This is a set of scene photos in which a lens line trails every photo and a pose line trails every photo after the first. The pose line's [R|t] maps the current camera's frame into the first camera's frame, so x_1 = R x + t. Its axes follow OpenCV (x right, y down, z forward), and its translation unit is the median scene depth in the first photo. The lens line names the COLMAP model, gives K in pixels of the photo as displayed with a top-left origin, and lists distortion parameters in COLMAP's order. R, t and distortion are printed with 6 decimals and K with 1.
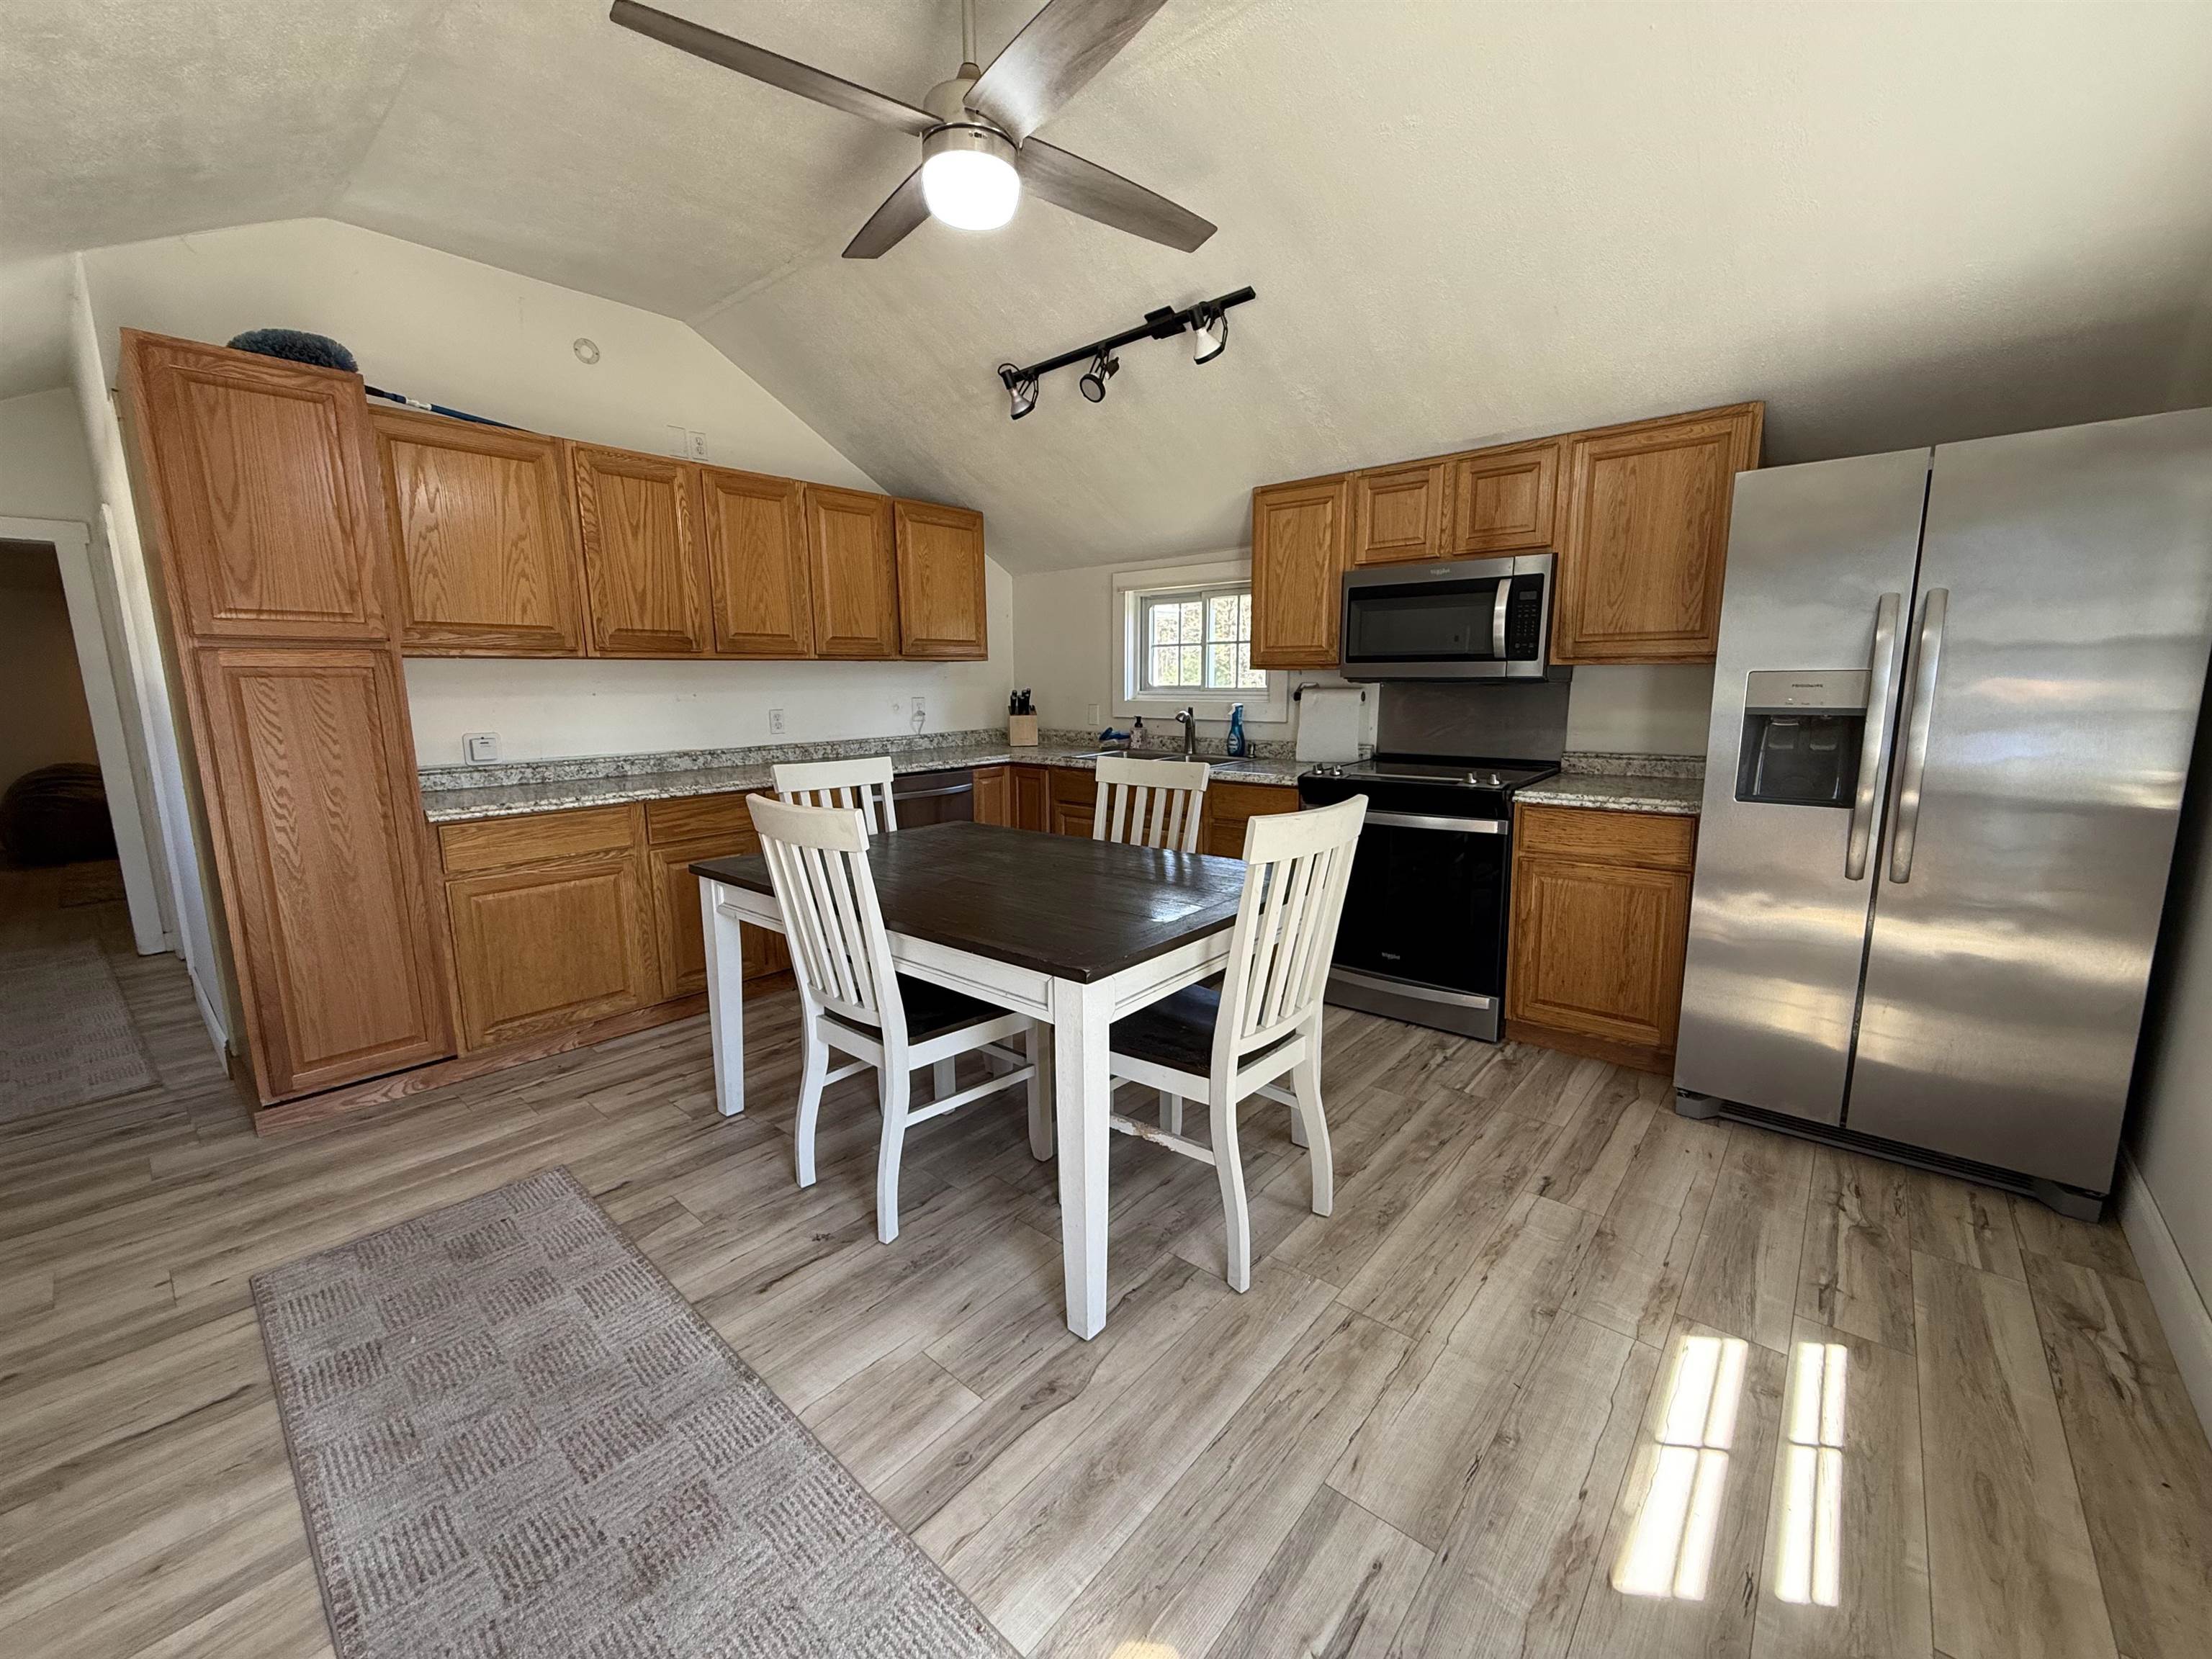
lens RADIAL K [[883.5, 0, 1100.2], [0, 883.5, 824.5], [0, 0, 1]] dist [-0.002897, 0.000837]
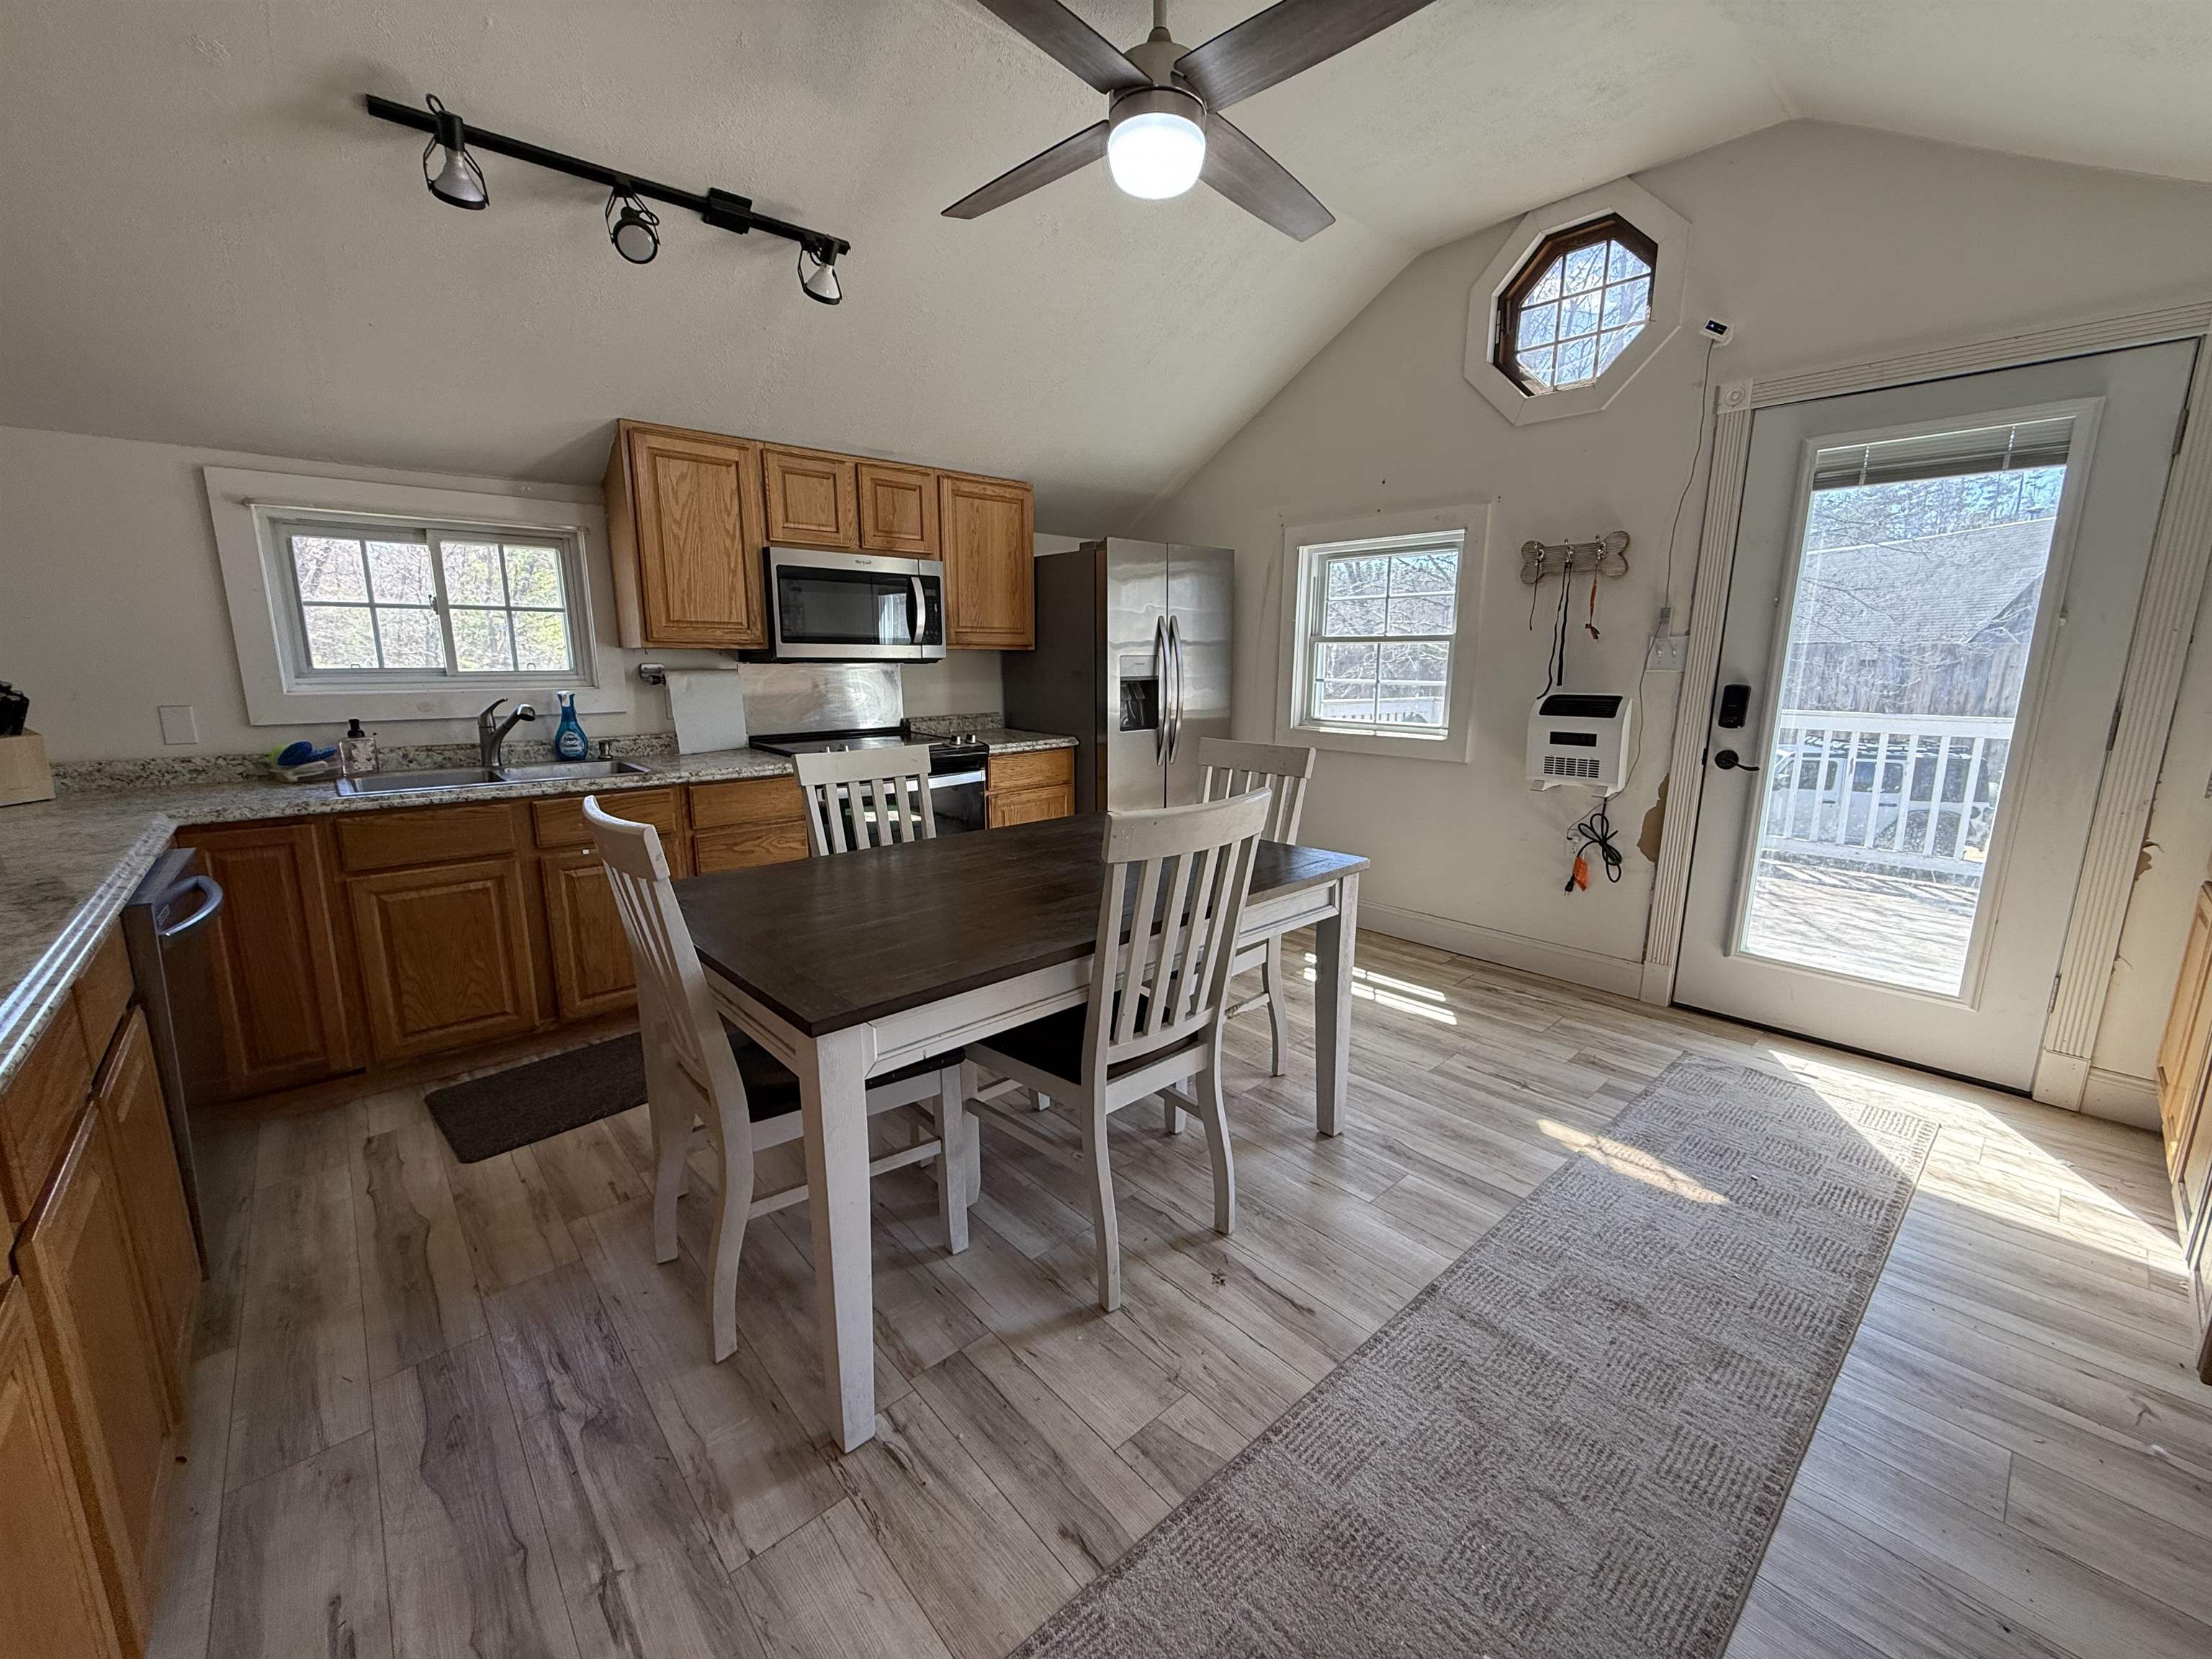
lens RADIAL K [[883.5, 0, 1097.6], [0, 883.5, 829.7], [0, 0, 1]] dist [-0.002897, 0.000837]
pose [[0.123928, -0.183849, 0.975111, -0.779027], [0.159316, 0.973624, 0.163321, -0.101789], [-0.979418, 0.135111, 0.149949, 0.637996]]
